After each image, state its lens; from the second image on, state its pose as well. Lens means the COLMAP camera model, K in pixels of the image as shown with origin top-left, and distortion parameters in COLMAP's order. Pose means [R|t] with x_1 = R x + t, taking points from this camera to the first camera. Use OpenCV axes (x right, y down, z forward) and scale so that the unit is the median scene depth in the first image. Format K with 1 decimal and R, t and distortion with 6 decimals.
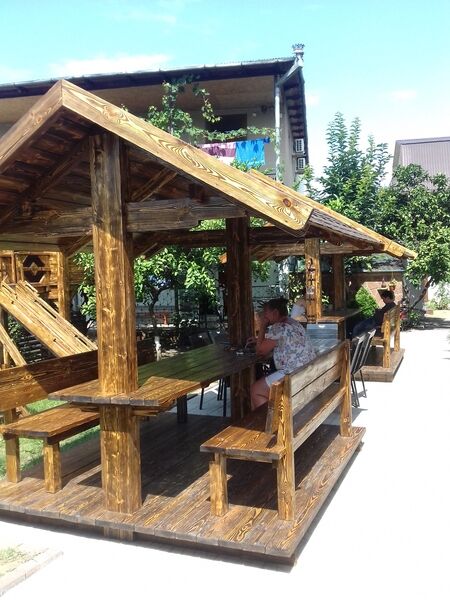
lens RADIAL K [[503.3, 0, 225.0], [0, 503.3, 300.0], [0, 0, 1]] dist [-0.001490, -0.007116]
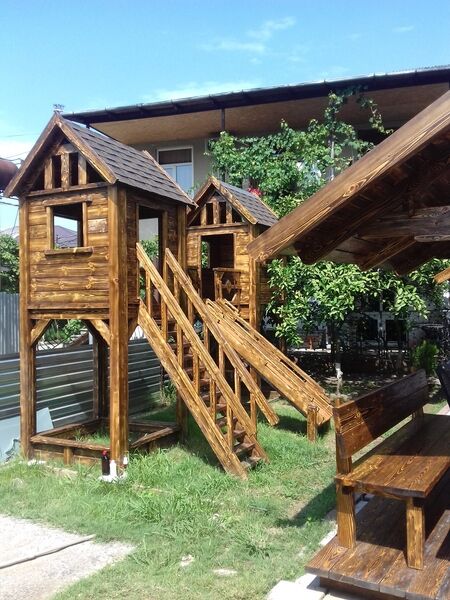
lens RADIAL K [[498.6, 0, 225.0], [0, 498.6, 300.0], [0, 0, 1]] dist [0.003721, -0.003899]
pose [[0.991030, 0.019855, -0.132159, -0.182823], [-0.025900, 0.998688, -0.044176, 0.003033], [0.131109, 0.047202, 0.990244, 0.059160]]
